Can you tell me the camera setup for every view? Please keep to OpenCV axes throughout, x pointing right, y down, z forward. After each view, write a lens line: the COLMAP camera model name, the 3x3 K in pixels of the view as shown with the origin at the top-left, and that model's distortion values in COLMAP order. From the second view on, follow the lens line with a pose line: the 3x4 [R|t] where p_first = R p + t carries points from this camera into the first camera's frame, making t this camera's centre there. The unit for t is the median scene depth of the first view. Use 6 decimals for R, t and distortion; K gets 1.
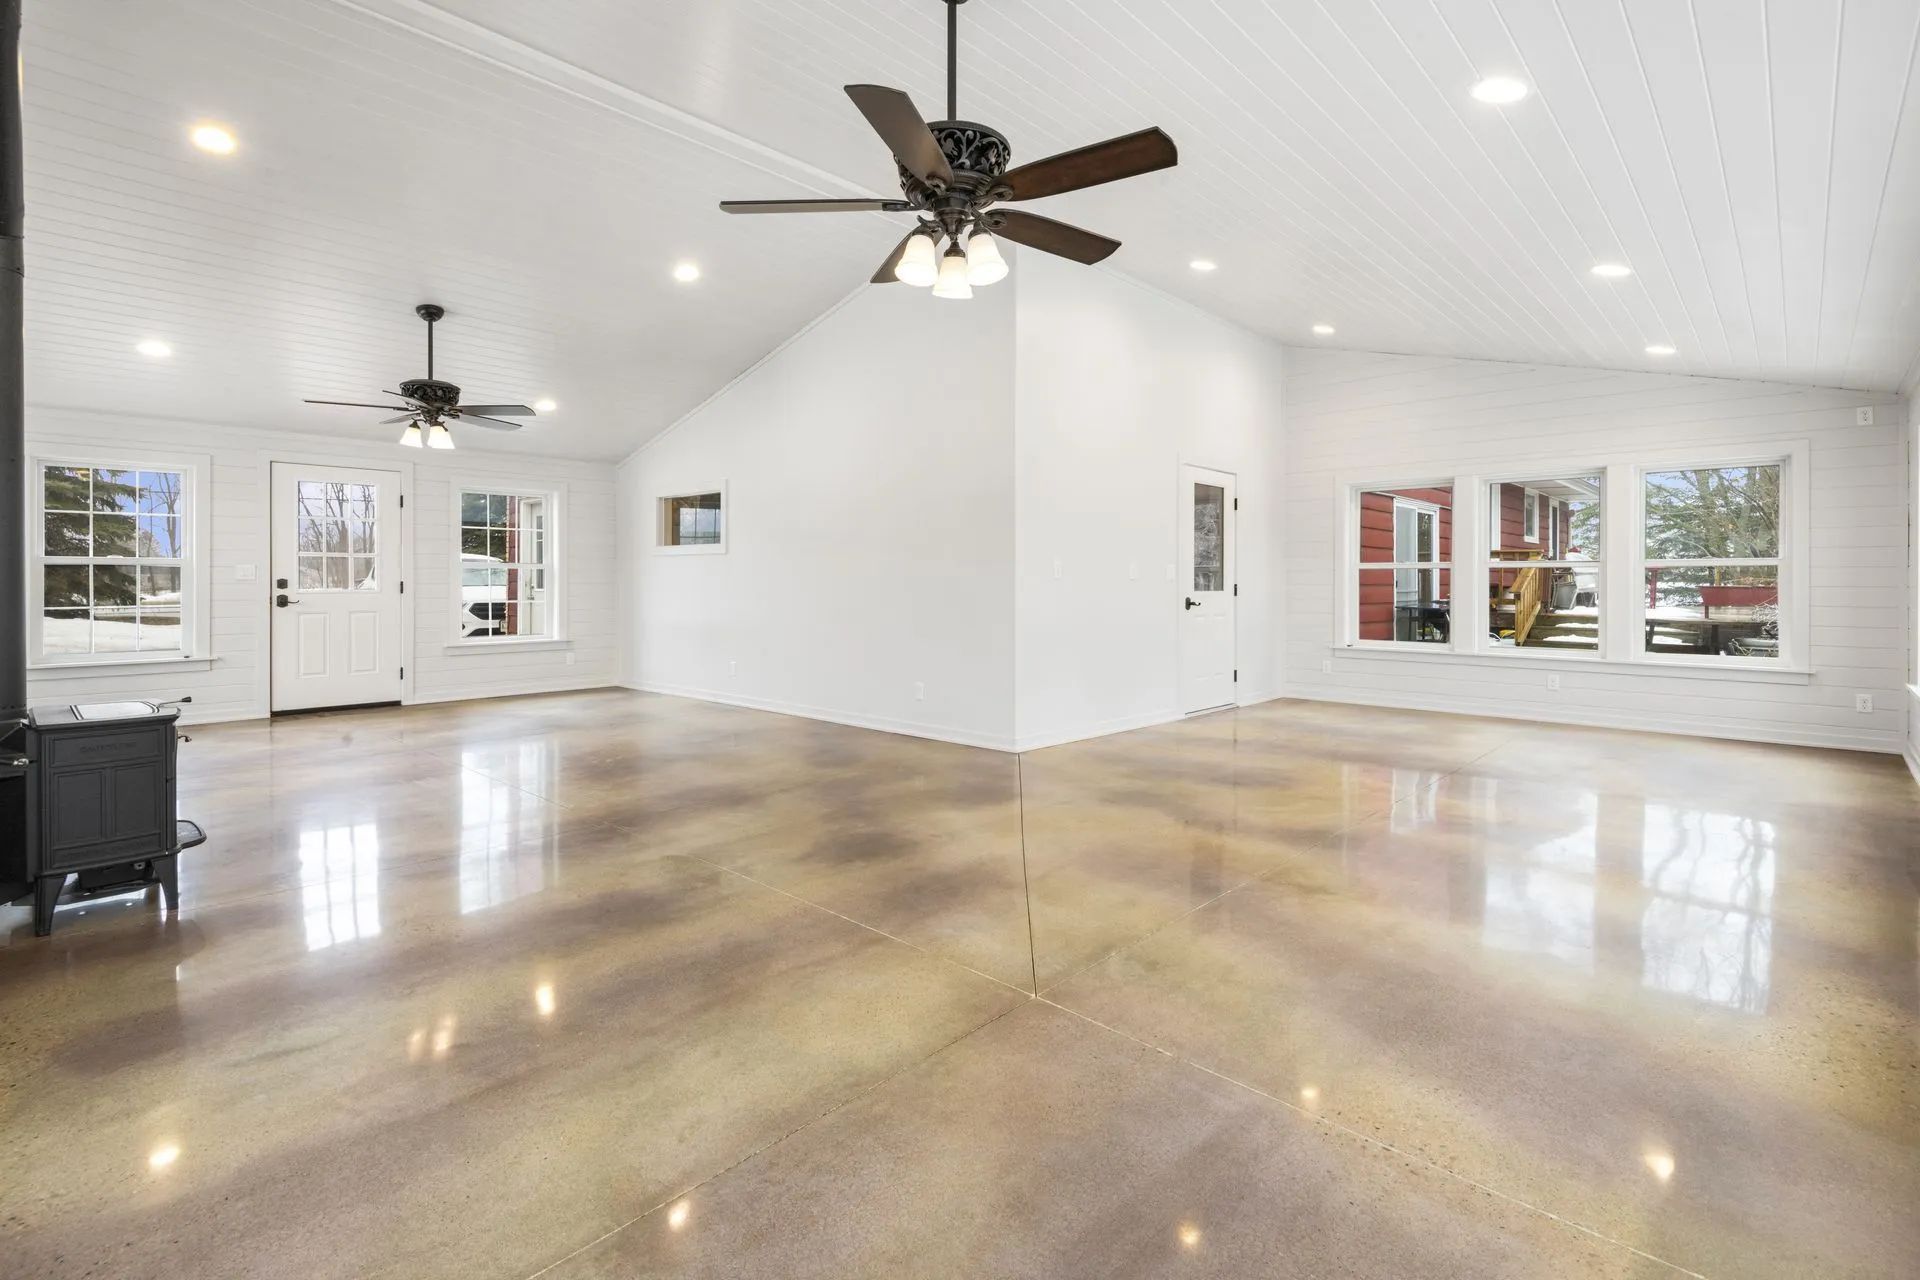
lens RADIAL K [[895.7, 0, 960.2], [0, 895.7, 583.3], [0, 0, 1]] dist [0.000436, -0.000657]
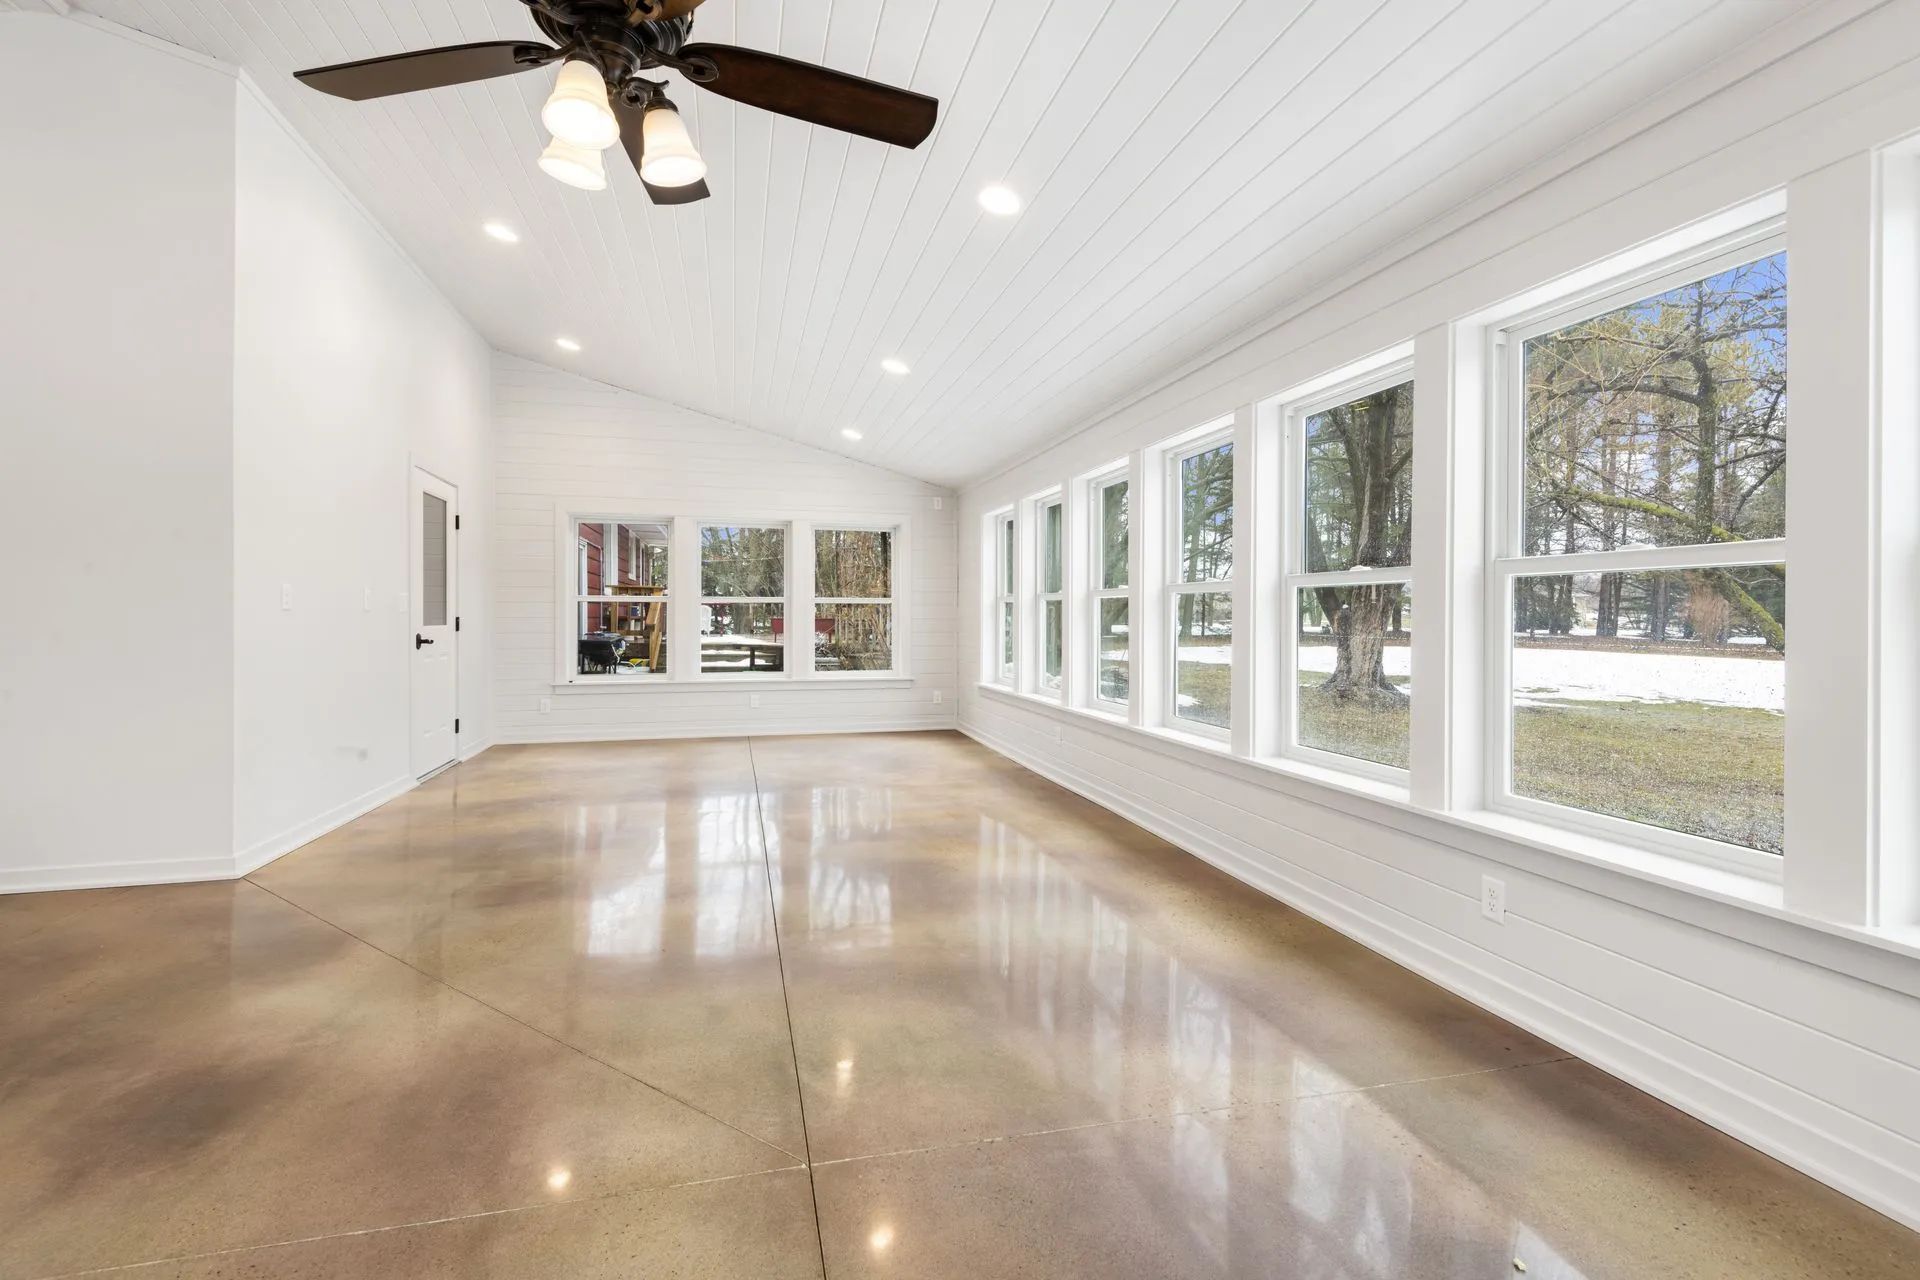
lens RADIAL K [[871.0, 0, 987.4], [0, 871.0, 612.4], [0, 0, 1]] dist [0.042783, -0.023733]
pose [[0.528155, 0.004495, 0.849136, -0.146431], [-0.001029, 0.999989, -0.004653, -0.000173], [-0.849147, 0.001583, 0.528154, 0.149678]]
